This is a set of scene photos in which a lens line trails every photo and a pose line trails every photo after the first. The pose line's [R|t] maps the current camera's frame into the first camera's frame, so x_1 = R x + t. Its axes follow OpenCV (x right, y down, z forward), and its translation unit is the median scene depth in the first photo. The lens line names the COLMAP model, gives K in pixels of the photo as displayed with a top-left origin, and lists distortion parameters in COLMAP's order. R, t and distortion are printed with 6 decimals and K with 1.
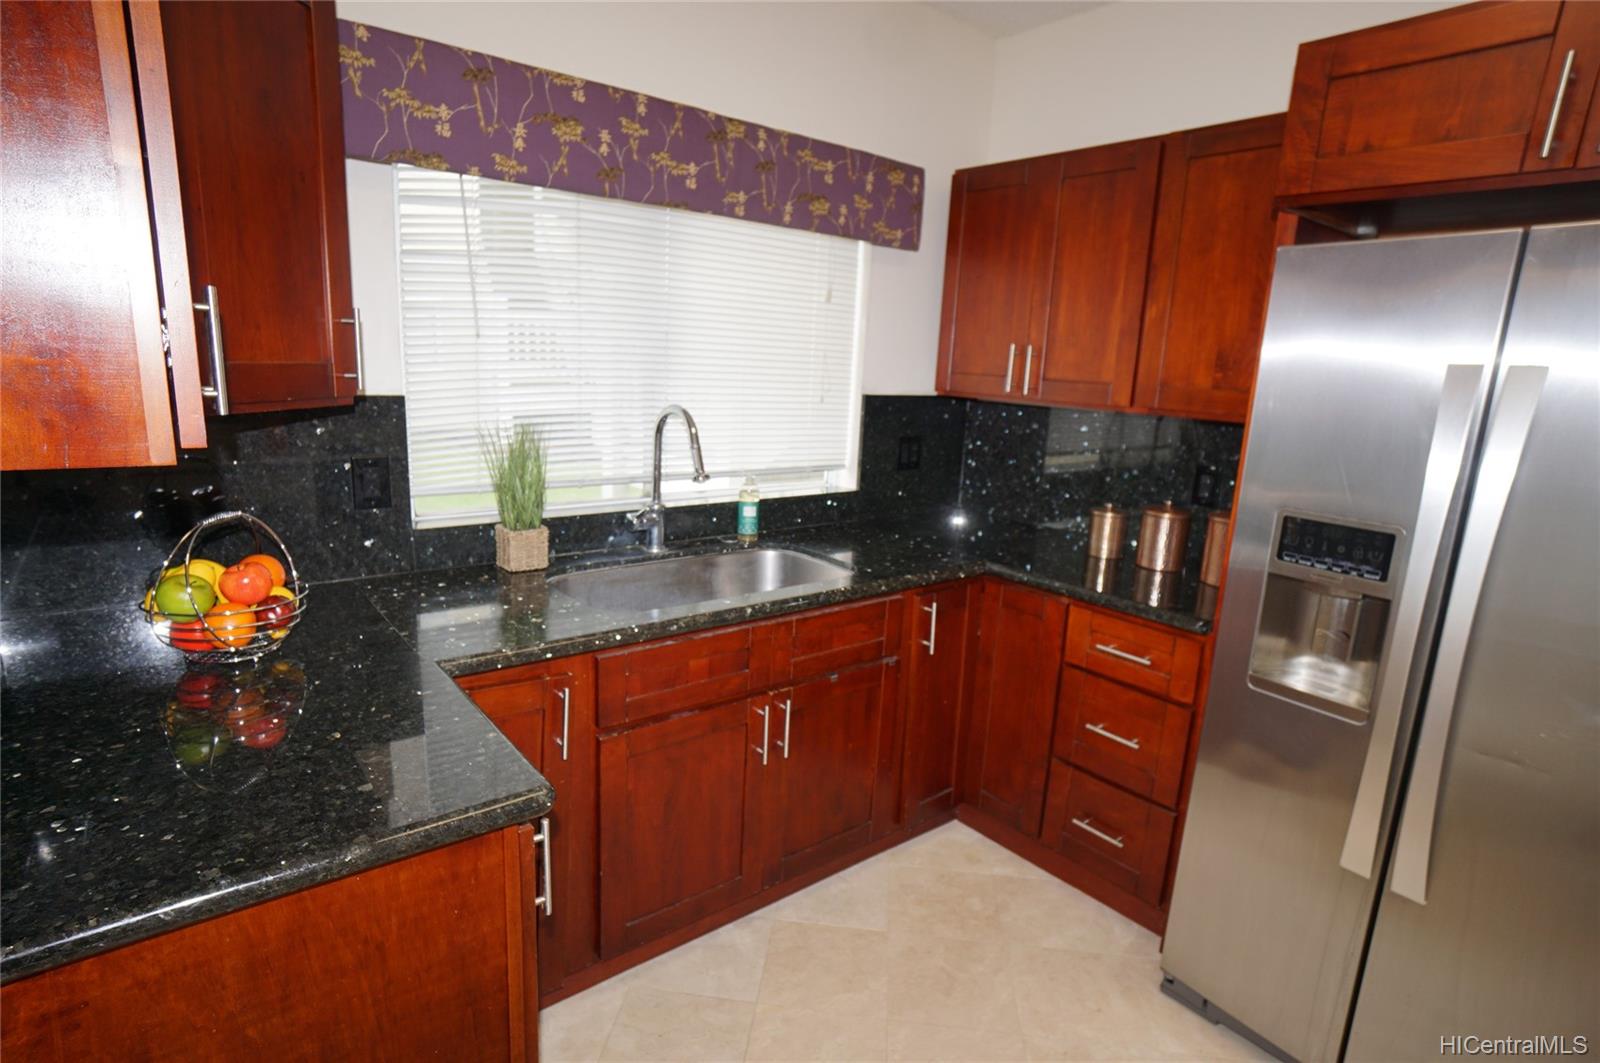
lens RADIAL K [[817.7, 0, 800.0], [0, 817.7, 531.5], [0, 0, 1]] dist [-0.031362, 0.001743]
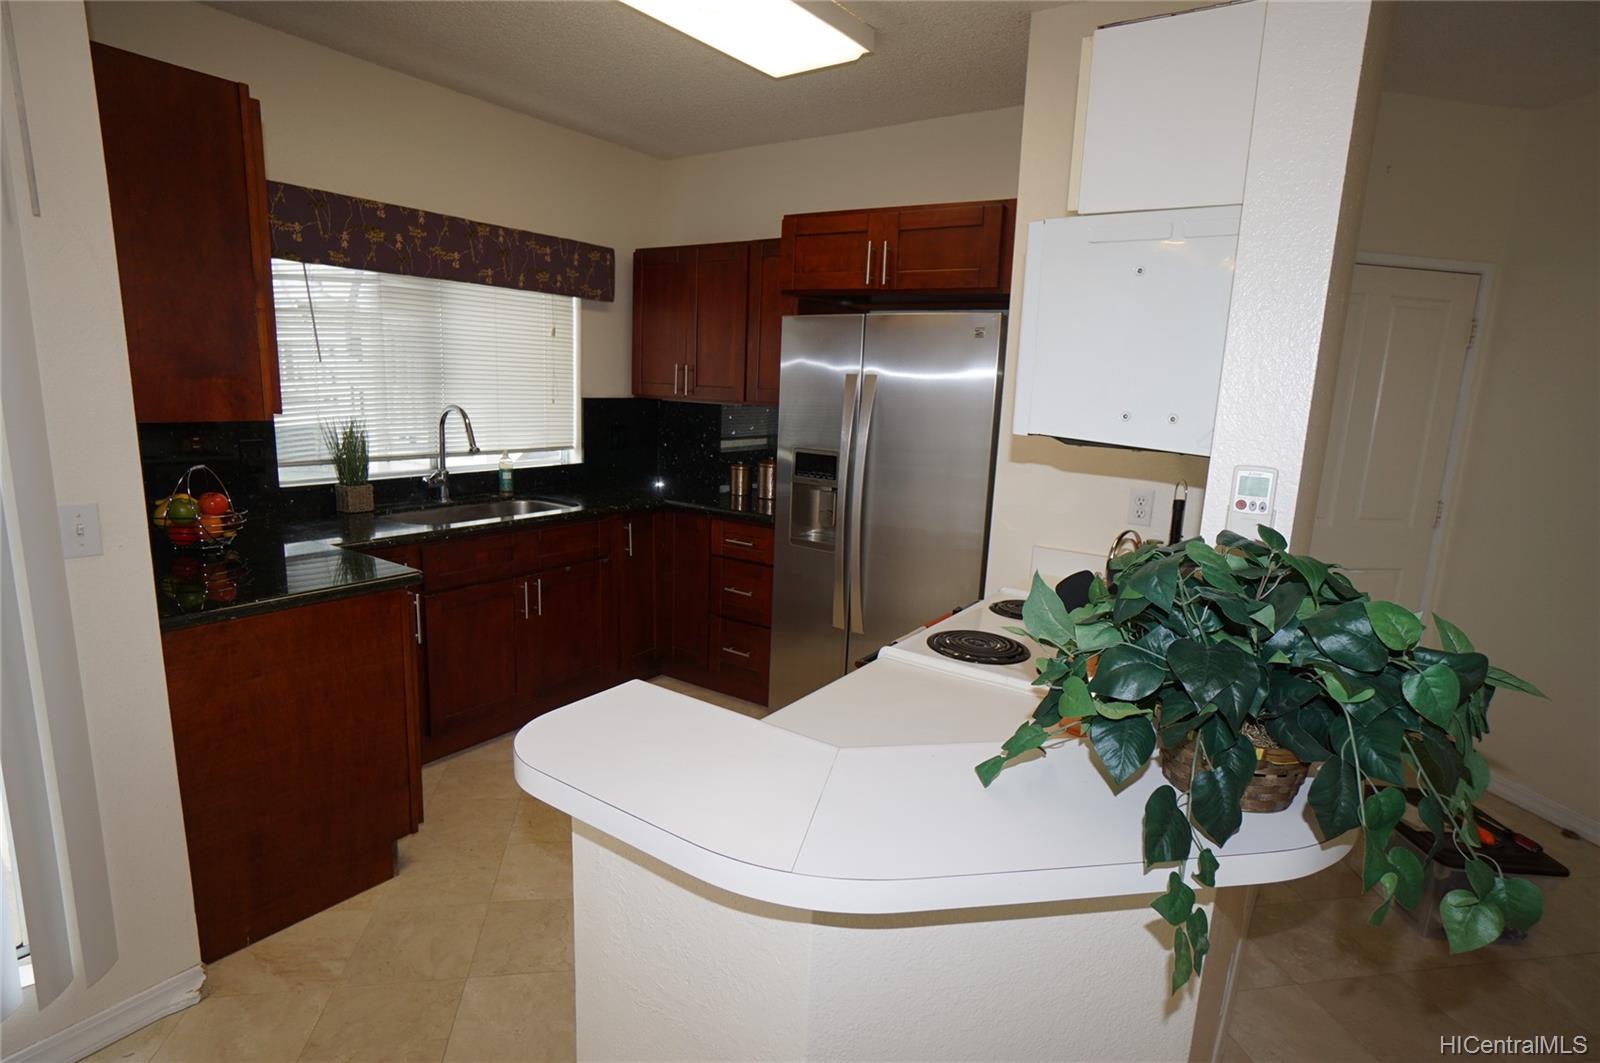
lens RADIAL K [[817.7, 0, 800.0], [0, 817.7, 531.5], [0, 0, 1]] dist [-0.031362, 0.001743]
pose [[0.956364, -0.061740, 0.285581, 0.022286], [0.065426, 0.997852, -0.003375, 0.131110], [-0.284759, 0.021912, 0.958349, -0.655783]]
